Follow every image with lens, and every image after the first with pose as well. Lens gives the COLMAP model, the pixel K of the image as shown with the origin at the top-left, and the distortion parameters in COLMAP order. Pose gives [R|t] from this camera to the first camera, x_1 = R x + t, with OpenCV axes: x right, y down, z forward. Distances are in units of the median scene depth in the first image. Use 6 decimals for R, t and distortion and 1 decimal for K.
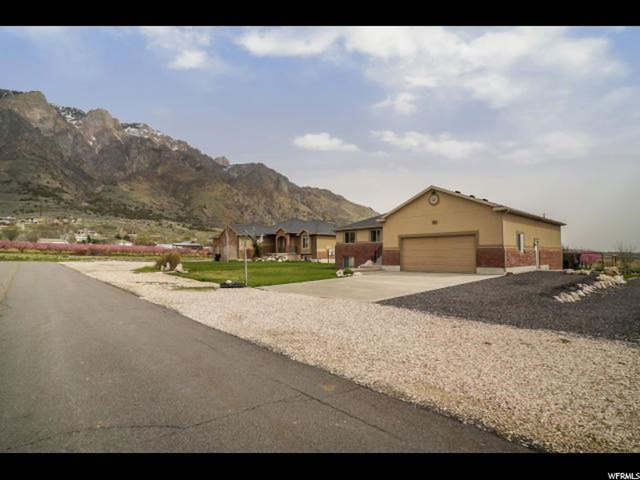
lens RADIAL K [[334.8, 0, 319.9], [0, 334.8, 240.5], [0, 0, 1]] dist [-0.046432, 0.006833]
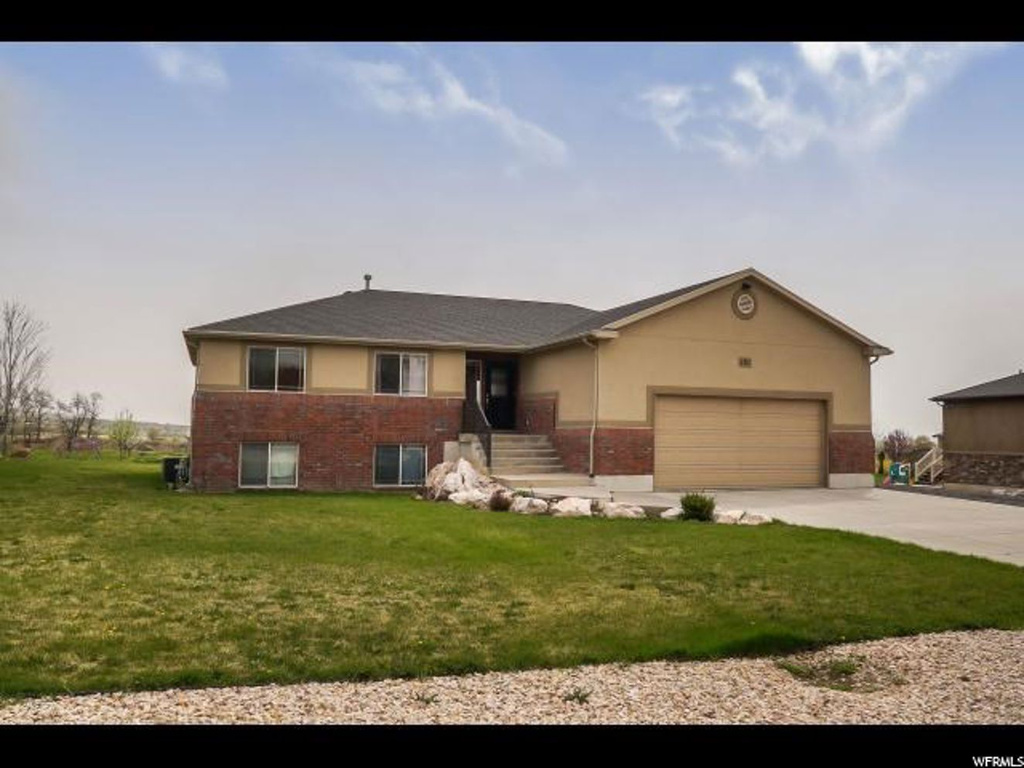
lens RADIAL K [[802.7, 0, 511.9], [0, 802.7, 386.5], [0, 0, 1]] dist [-0.005454, -0.000747]
pose [[0.347461, 0.074910, 0.934697, -0.635686], [-0.056375, 0.996670, -0.058919, 0.045663], [-0.935998, -0.032221, 0.350527, 0.922691]]
